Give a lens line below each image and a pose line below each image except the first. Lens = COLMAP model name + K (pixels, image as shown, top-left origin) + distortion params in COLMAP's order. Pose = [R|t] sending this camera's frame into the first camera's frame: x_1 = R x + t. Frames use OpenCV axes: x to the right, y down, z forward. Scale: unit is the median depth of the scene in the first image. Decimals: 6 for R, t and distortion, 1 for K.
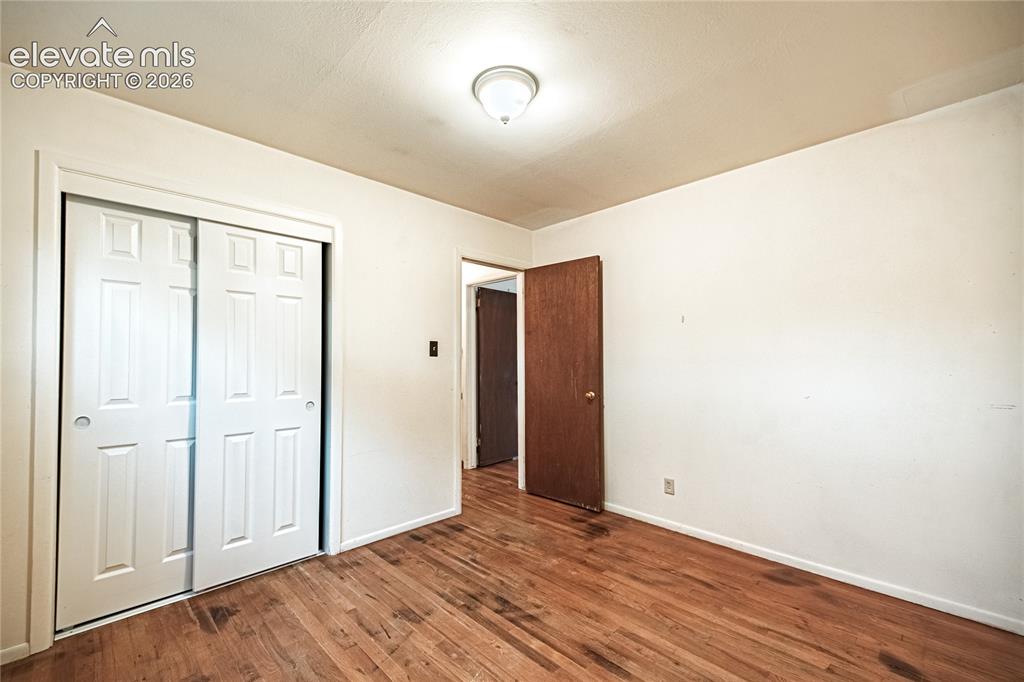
lens RADIAL K [[420.1, 0, 512.0], [0, 420.1, 341.0], [0, 0, 1]] dist [0.025920, -0.000257]
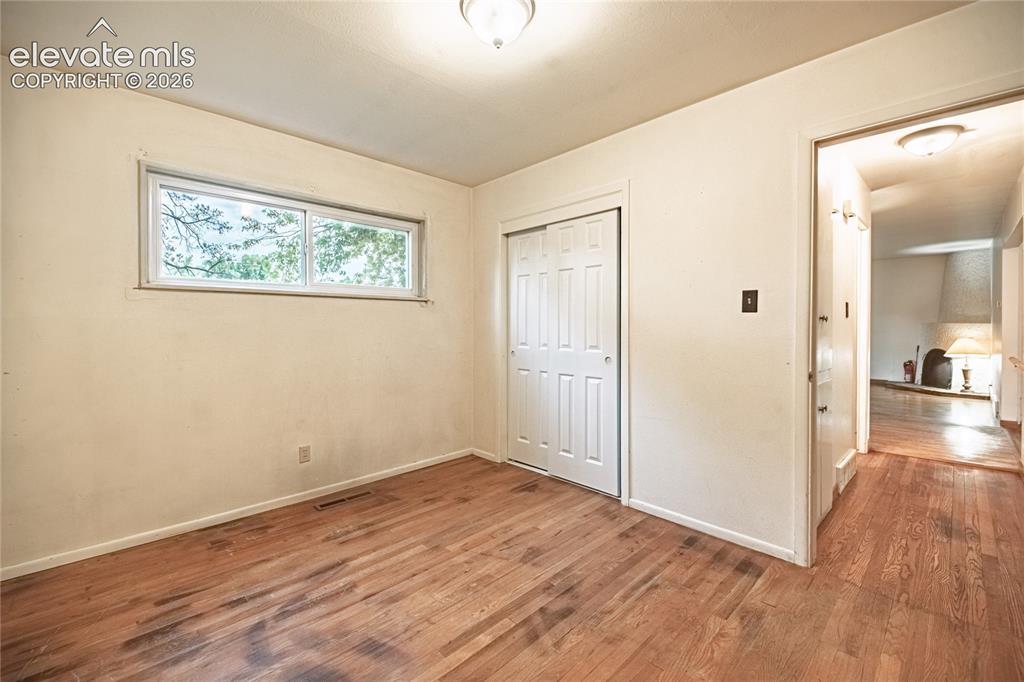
lens RADIAL K [[435.0, 0, 505.6], [0, 435.0, 319.5], [0, 0, 1]] dist [0.001215, -0.000817]
pose [[-0.020393, -0.009073, -0.999751, 0.739922], [0.050781, 0.998659, -0.010099, 0.048708], [0.998502, -0.050975, -0.019905, 0.843690]]
